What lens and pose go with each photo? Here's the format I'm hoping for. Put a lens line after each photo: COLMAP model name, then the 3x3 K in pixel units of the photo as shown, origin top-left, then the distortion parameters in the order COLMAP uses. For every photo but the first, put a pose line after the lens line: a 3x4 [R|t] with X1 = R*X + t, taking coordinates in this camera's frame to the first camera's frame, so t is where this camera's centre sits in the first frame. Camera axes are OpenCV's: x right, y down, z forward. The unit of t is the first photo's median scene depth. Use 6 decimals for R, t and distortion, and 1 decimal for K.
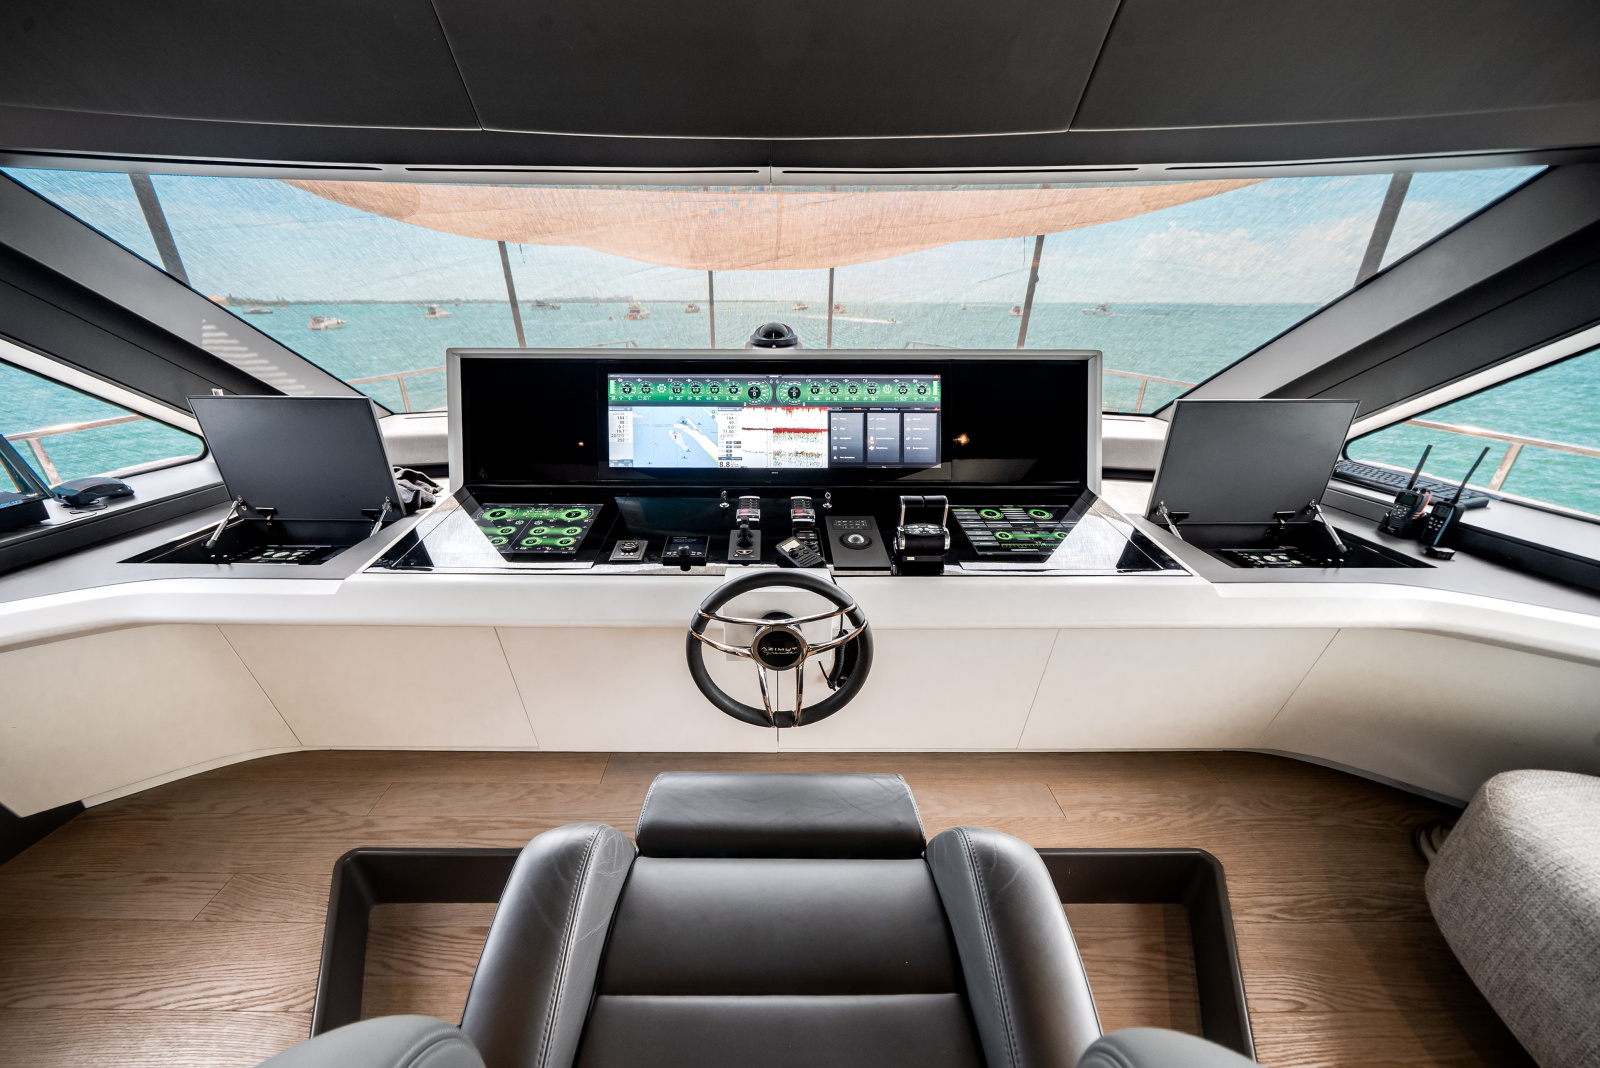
lens RADIAL K [[558.0, 0, 774.4], [0, 558.0, 547.9], [0, 0, 1]] dist [-0.000741, -0.000050]
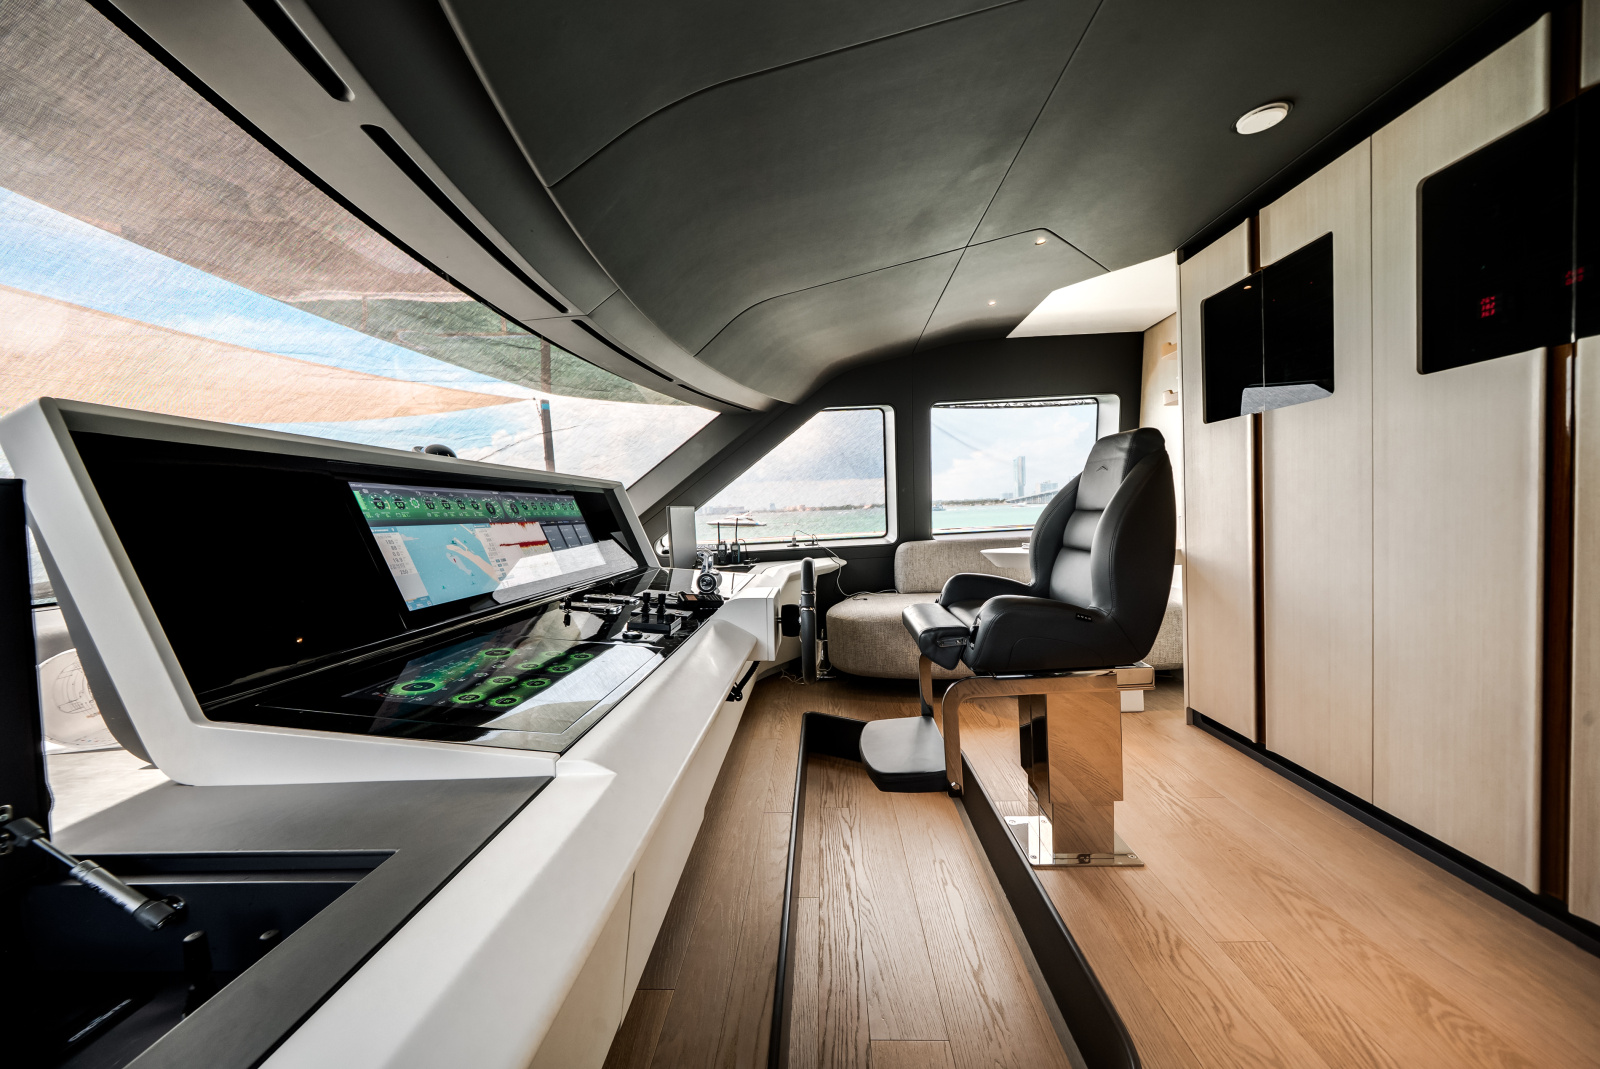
lens RADIAL K [[571.5, 0, 800.0], [0, 571.5, 534.5], [0, 0, 1]] dist [0.000263, -0.000020]
pose [[0.048668, -0.044393, 0.997828, -0.937504], [0.443732, 0.895974, 0.018219, -0.034838], [-0.894837, 0.441882, 0.063304, 0.511645]]
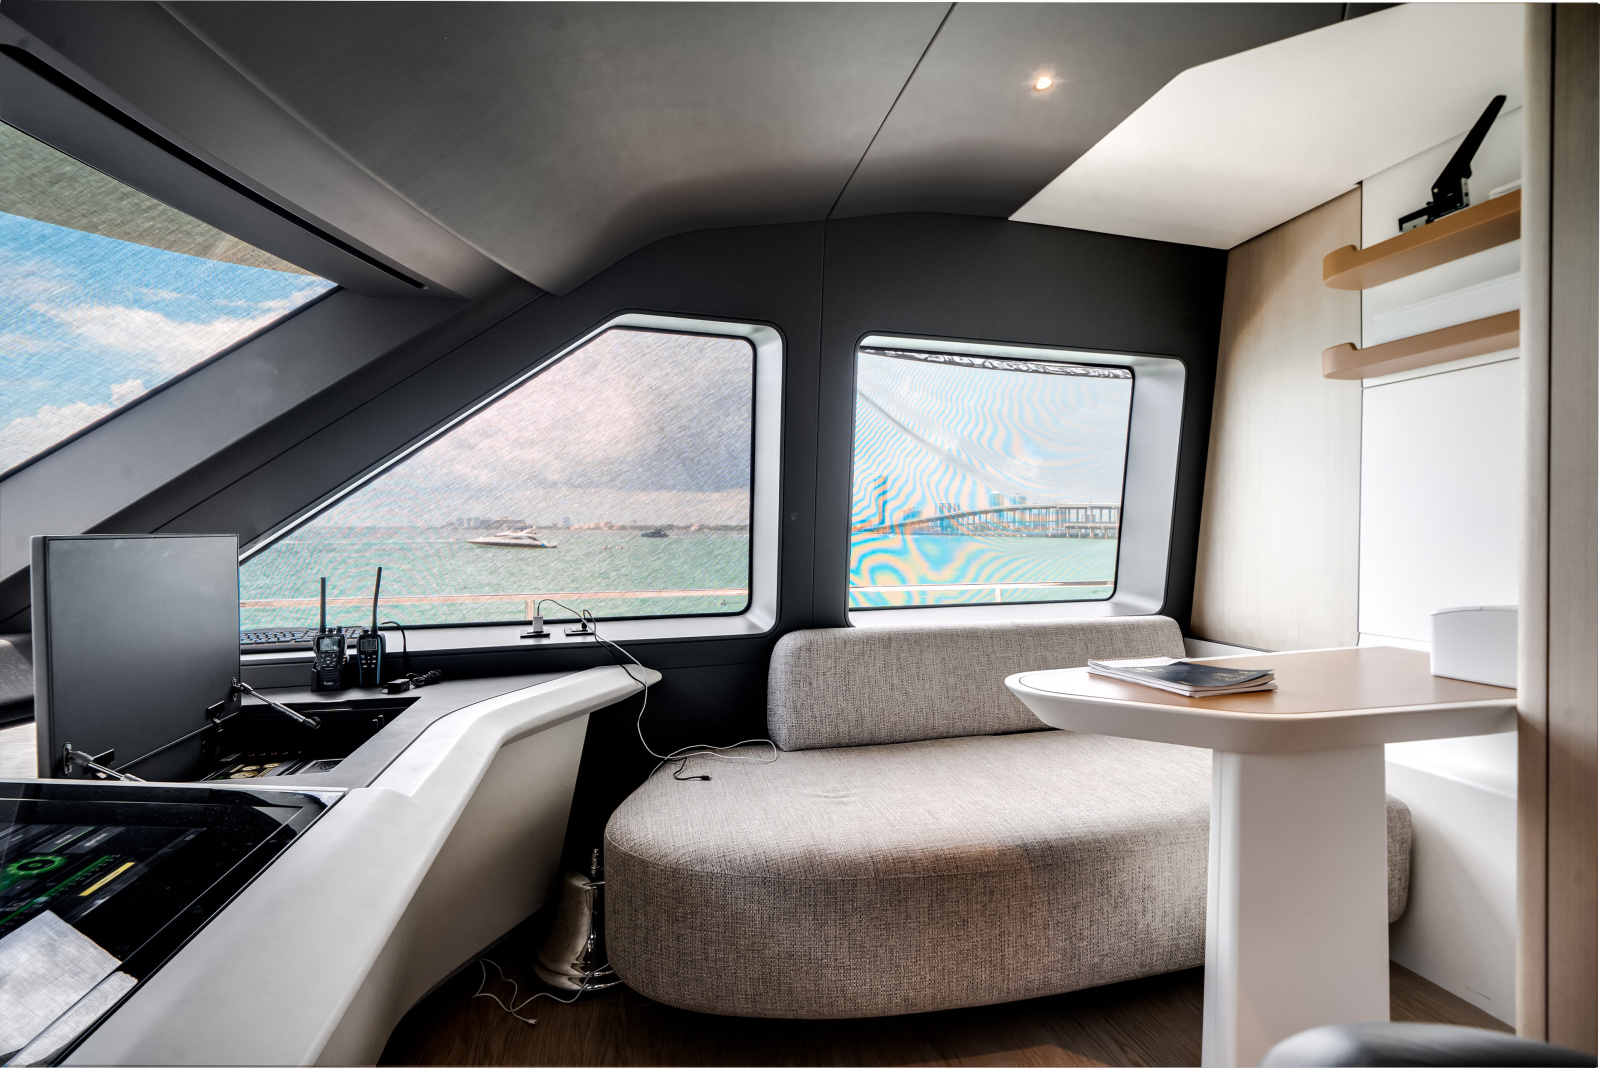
lens RADIAL K [[739.8, 0, 801.9], [0, 739.8, 542.8], [0, 0, 1]] dist [-0.016051, -0.000010]
pose [[-0.218534, -0.016017, 0.975698, -0.045333], [0.392432, 0.914007, 0.102900, -0.055688], [-0.893443, 0.405383, -0.193456, 0.478639]]
